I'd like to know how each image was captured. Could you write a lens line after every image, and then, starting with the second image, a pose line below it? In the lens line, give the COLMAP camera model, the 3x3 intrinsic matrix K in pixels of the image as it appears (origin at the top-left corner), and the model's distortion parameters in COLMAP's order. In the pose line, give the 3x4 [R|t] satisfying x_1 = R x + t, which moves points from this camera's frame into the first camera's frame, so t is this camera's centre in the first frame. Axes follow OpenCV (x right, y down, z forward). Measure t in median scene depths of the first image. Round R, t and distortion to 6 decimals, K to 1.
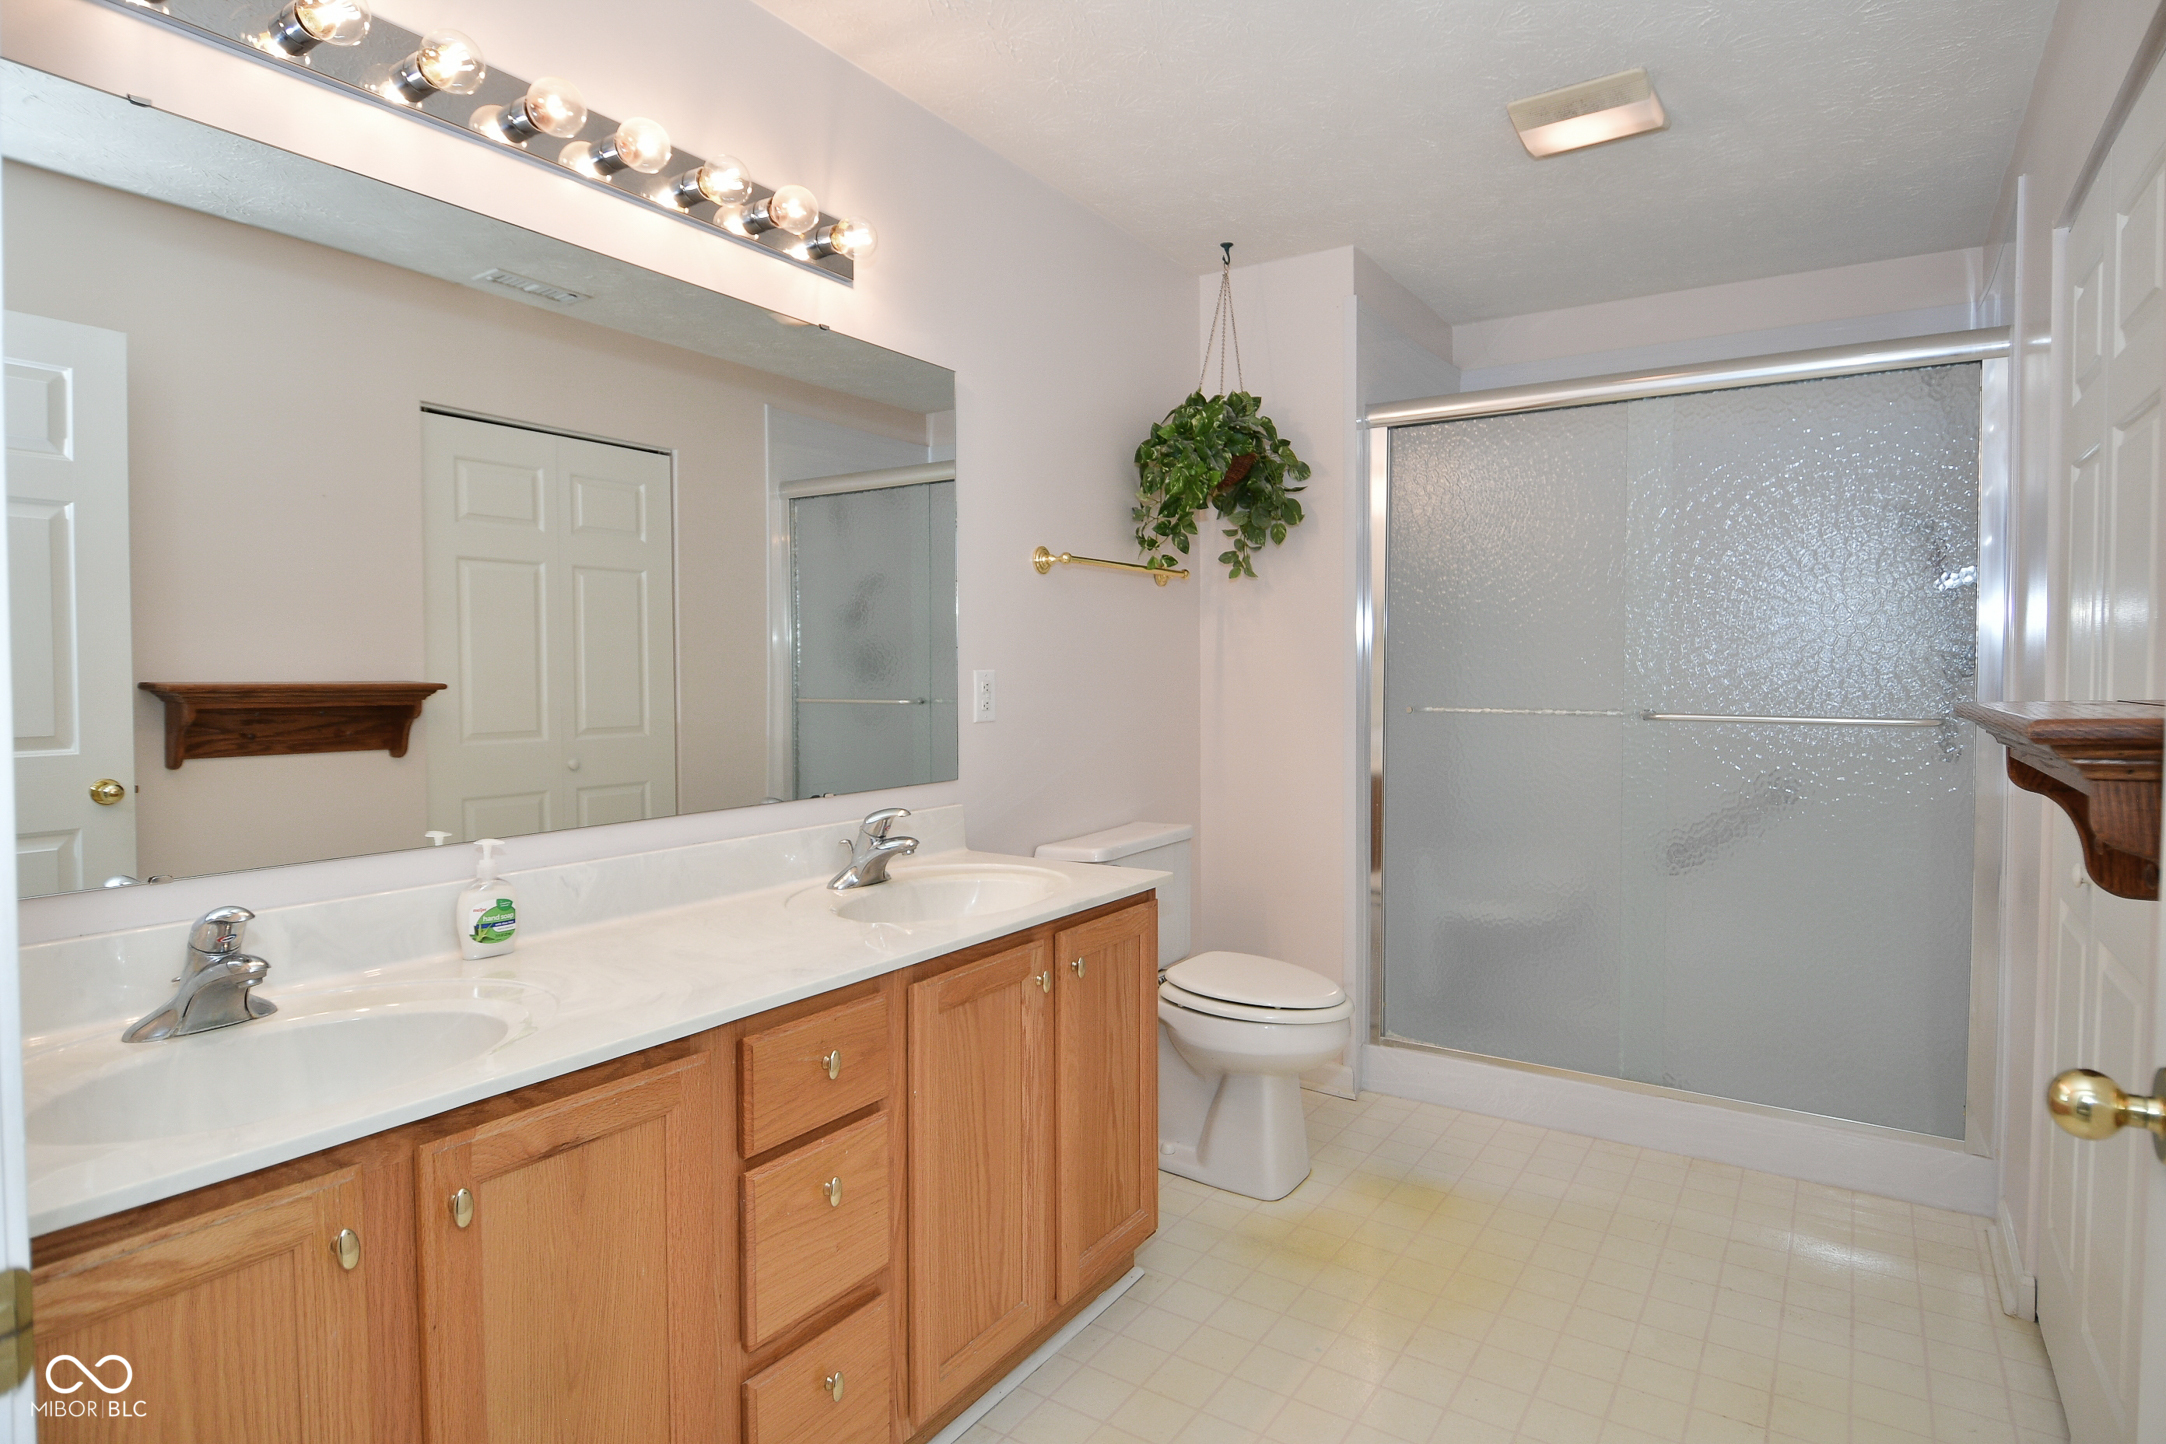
lens RADIAL K [[1161.7, 0, 1081.3], [0, 1161.7, 705.3], [0, 0, 1]] dist [0.003086, -0.001493]
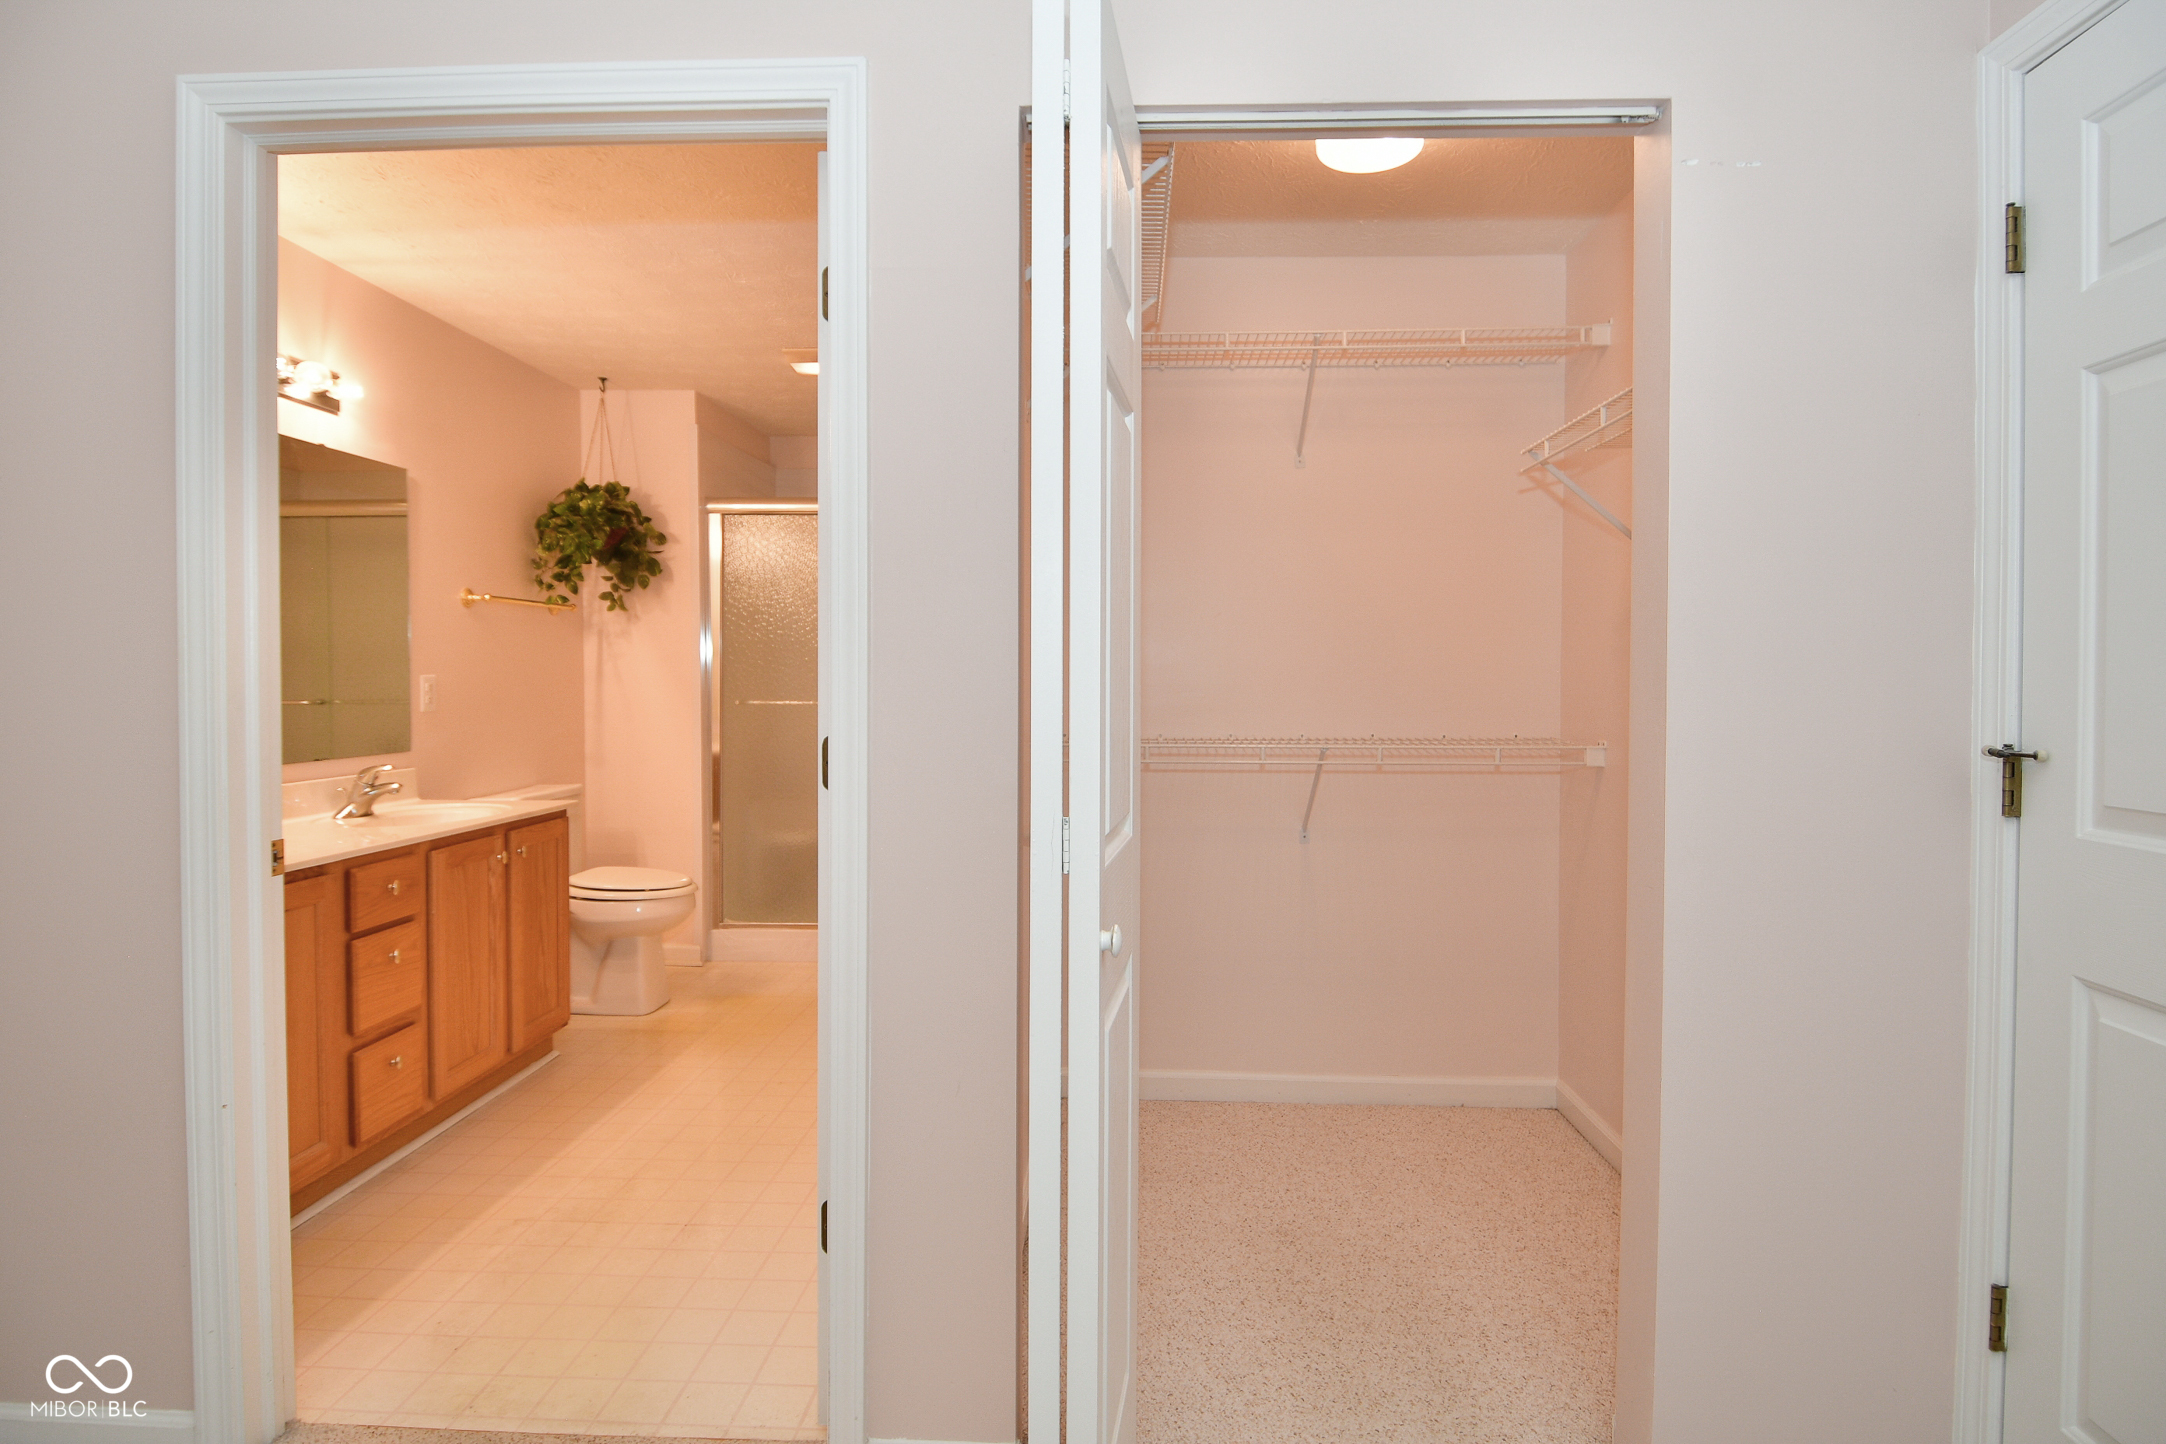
lens RADIAL K [[1161.7, 0, 1081.3], [0, 1161.7, 705.3], [0, 0, 1]] dist [0.003086, -0.001493]
pose [[0.864426, -0.010055, 0.502660, -0.095187], [0.012547, 0.999920, -0.001575, 0.016157], [-0.502604, 0.007669, 0.864483, -0.562395]]
